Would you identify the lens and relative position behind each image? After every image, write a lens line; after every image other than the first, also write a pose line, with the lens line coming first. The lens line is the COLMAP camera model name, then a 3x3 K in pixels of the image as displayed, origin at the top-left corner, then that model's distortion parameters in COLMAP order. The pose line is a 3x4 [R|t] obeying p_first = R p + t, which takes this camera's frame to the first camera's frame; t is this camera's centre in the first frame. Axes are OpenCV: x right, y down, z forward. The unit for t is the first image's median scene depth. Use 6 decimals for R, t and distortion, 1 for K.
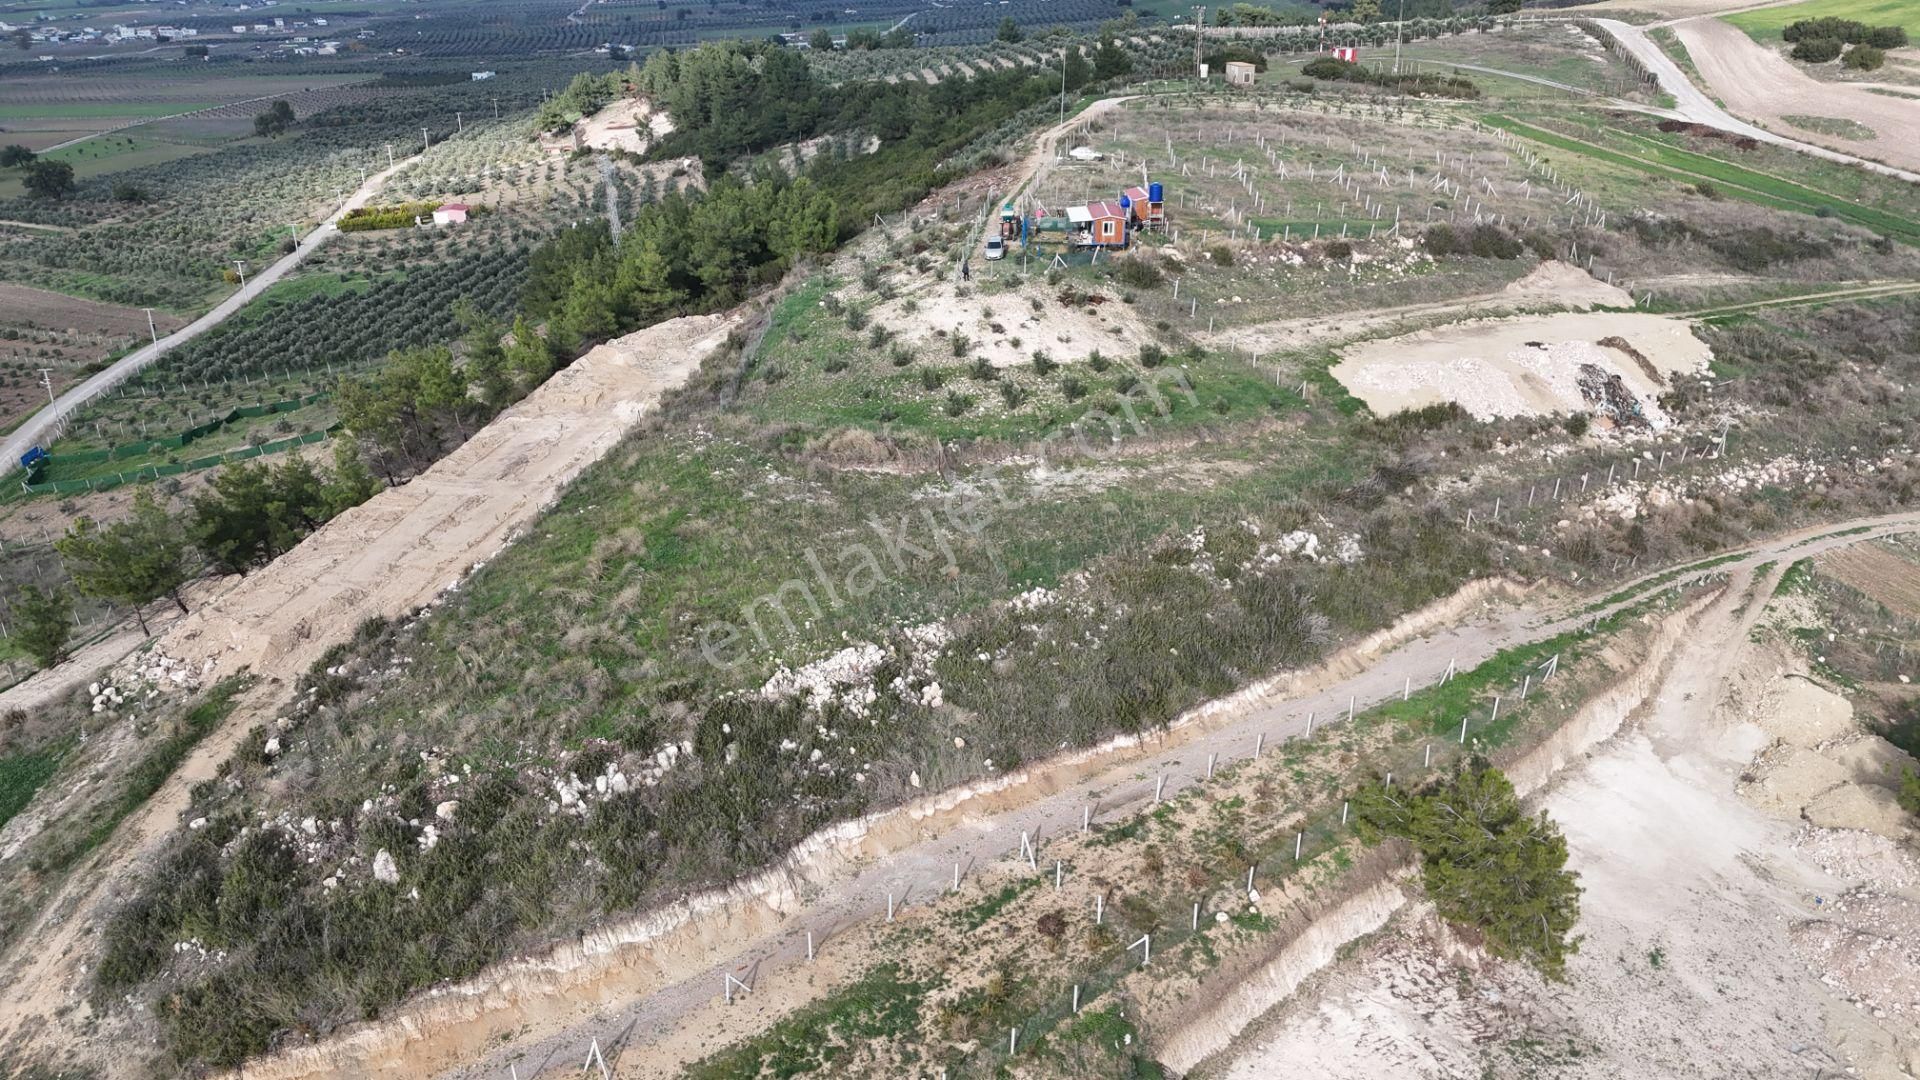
lens RADIAL K [[1414.0, 0, 968.8], [0, 1414.0, 534.3], [0, 0, 1]] dist [0.071321, -0.066288]
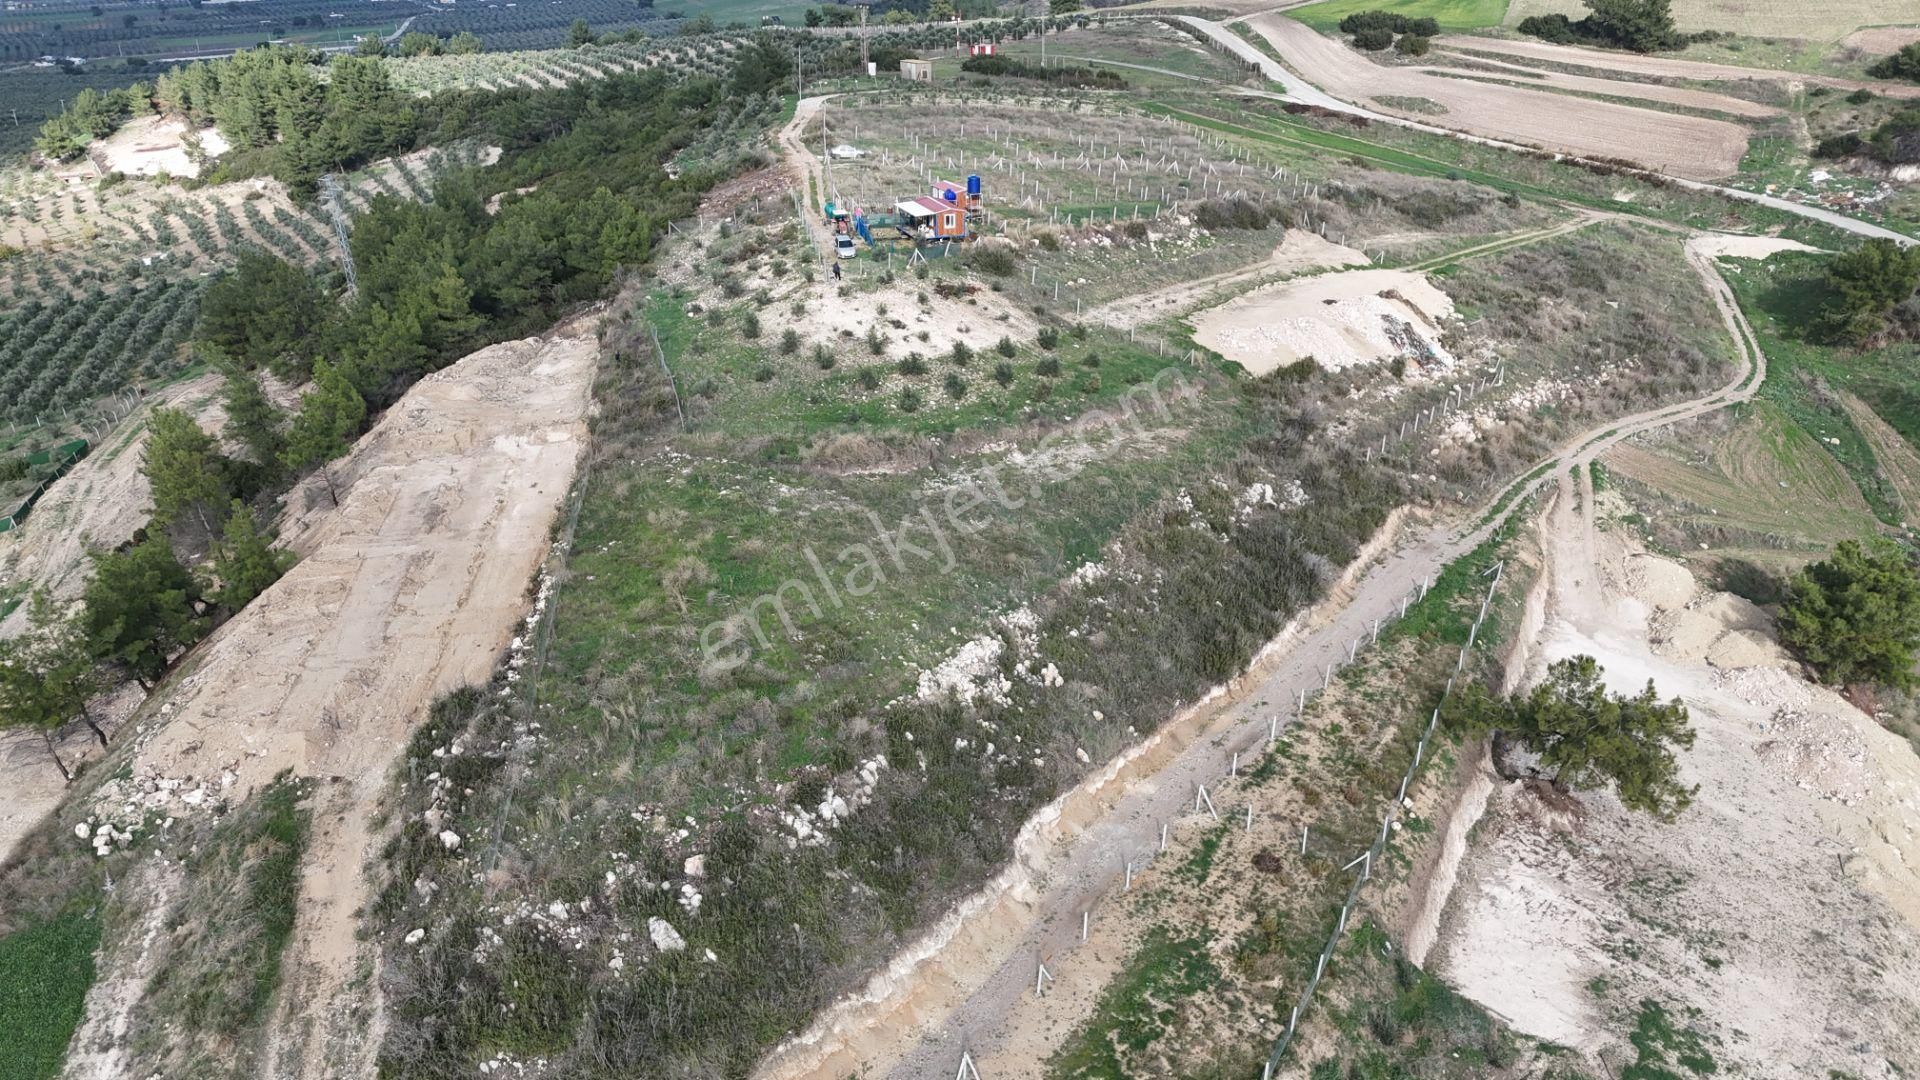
lens RADIAL K [[1414.0, 0, 968.8], [0, 1414.0, 534.3], [0, 0, 1]] dist [0.071321, -0.066288]
pose [[0.943304, -0.127094, 0.306636, -0.311642], [0.127549, 0.991657, 0.018641, -0.011671], [-0.306447, 0.021527, 0.951644, 0.036010]]
